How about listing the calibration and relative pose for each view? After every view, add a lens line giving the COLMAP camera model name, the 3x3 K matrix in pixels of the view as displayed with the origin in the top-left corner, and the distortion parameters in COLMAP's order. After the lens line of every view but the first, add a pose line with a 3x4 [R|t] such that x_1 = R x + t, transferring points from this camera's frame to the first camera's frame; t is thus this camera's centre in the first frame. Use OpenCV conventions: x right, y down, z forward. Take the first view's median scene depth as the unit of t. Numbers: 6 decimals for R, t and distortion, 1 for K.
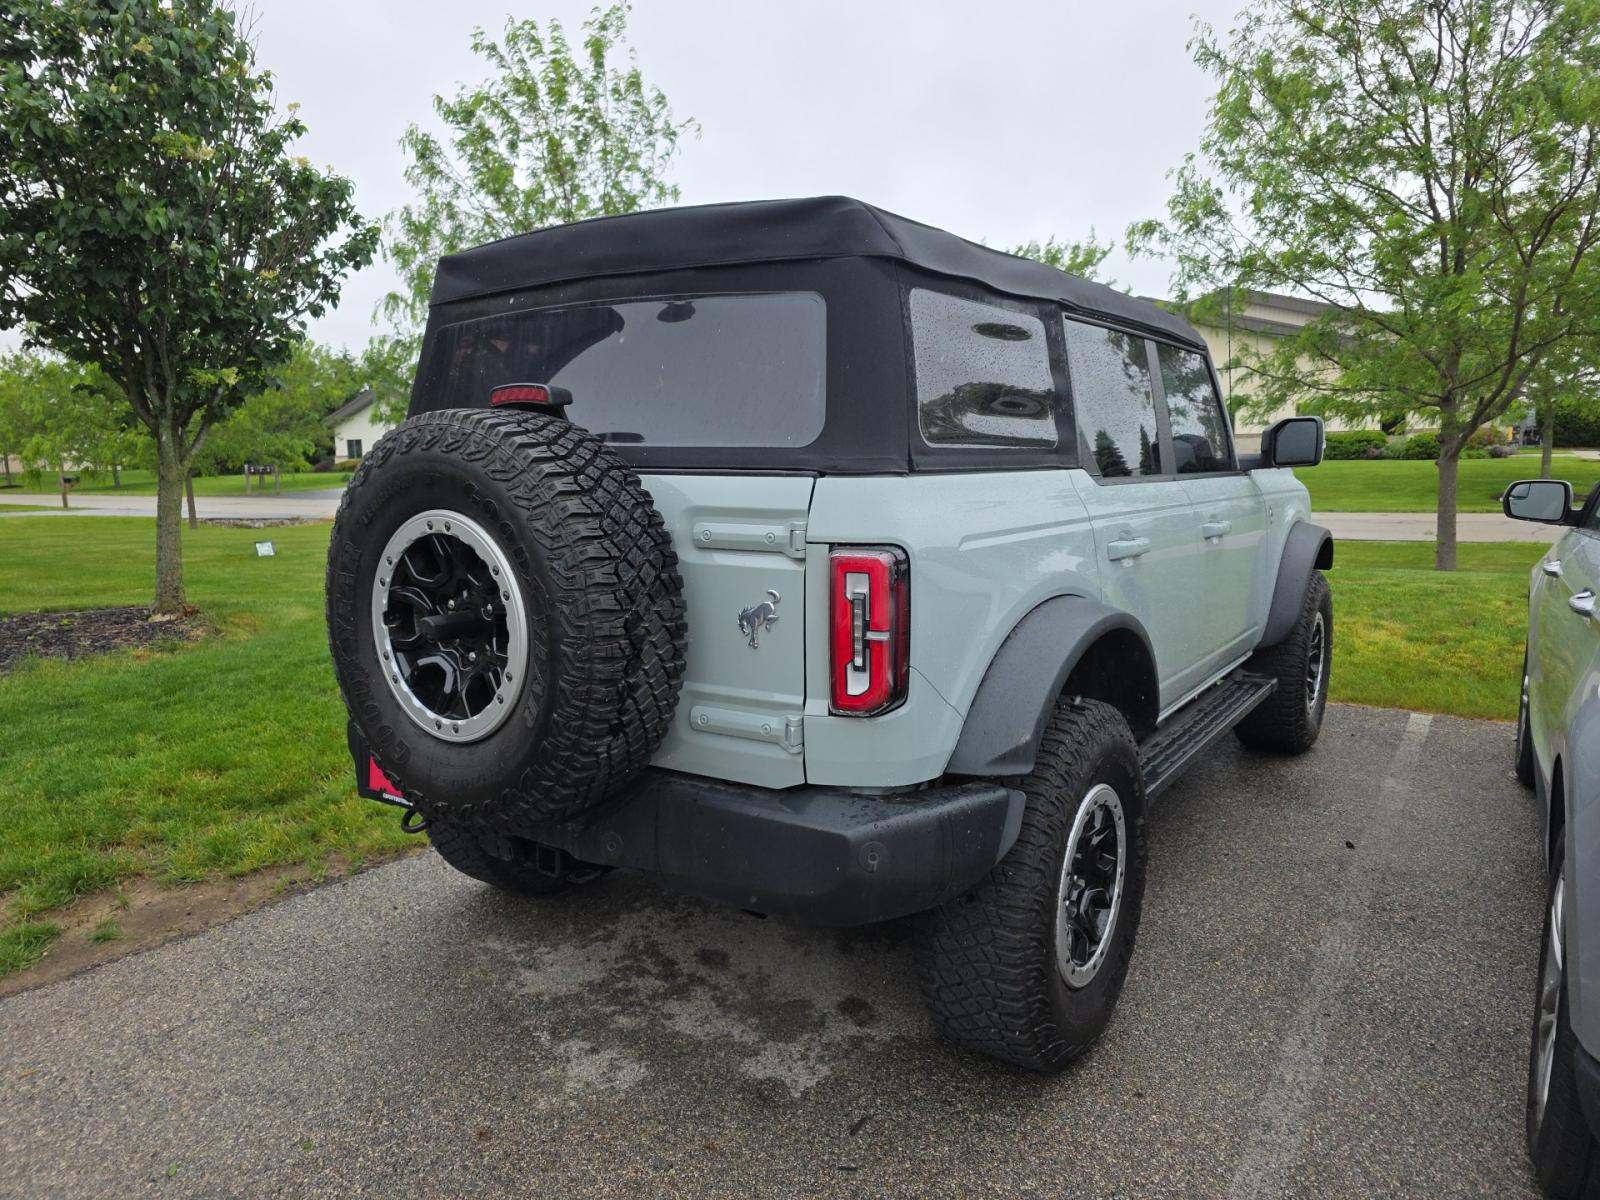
lens RADIAL K [[1114.5, 0, 800.0], [0, 1114.5, 600.0], [0, 0, 1]] dist [-0.026238, 0.000024]
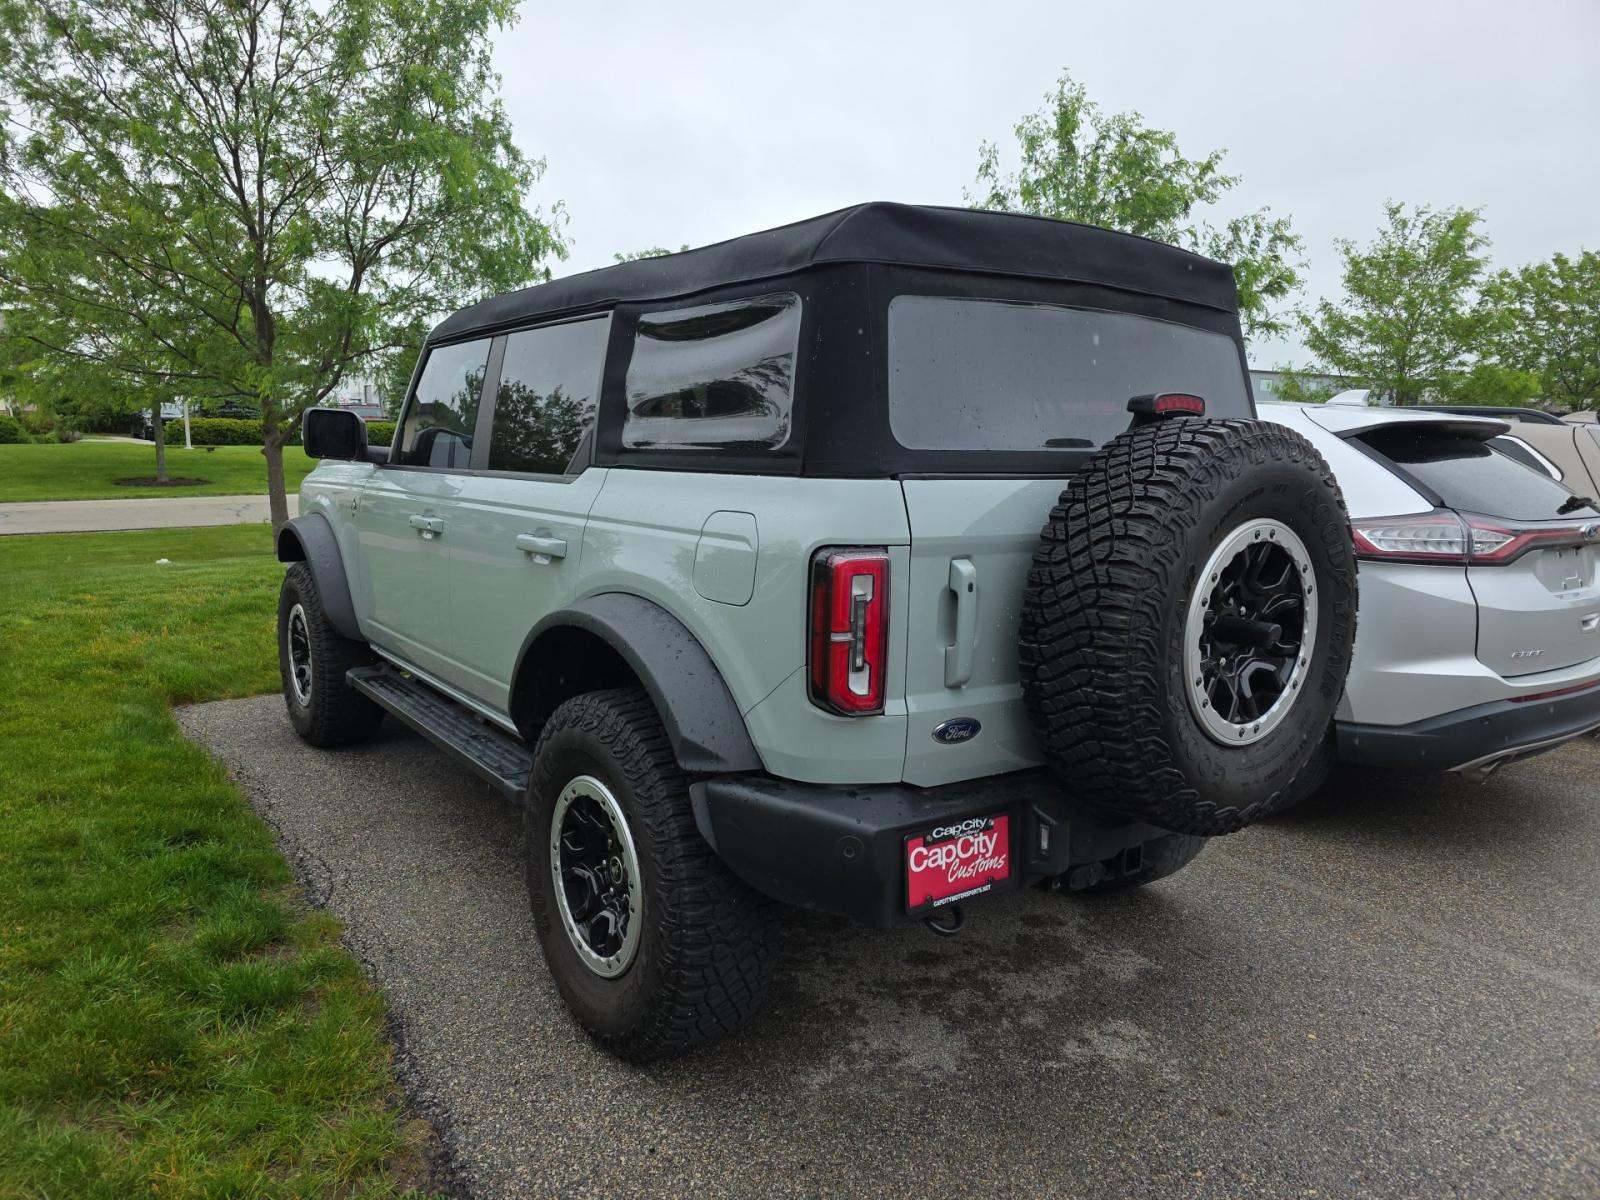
lens RADIAL K [[1096.1, 0, 800.0], [0, 1096.1, 600.0], [0, 0, 1]] dist [0.001765, -0.000537]
pose [[0.351664, -0.148386, 0.924291, -1.052387], [0.130629, 0.985475, 0.108509, -0.130155], [-0.926967, 0.082581, 0.365940, 0.758085]]
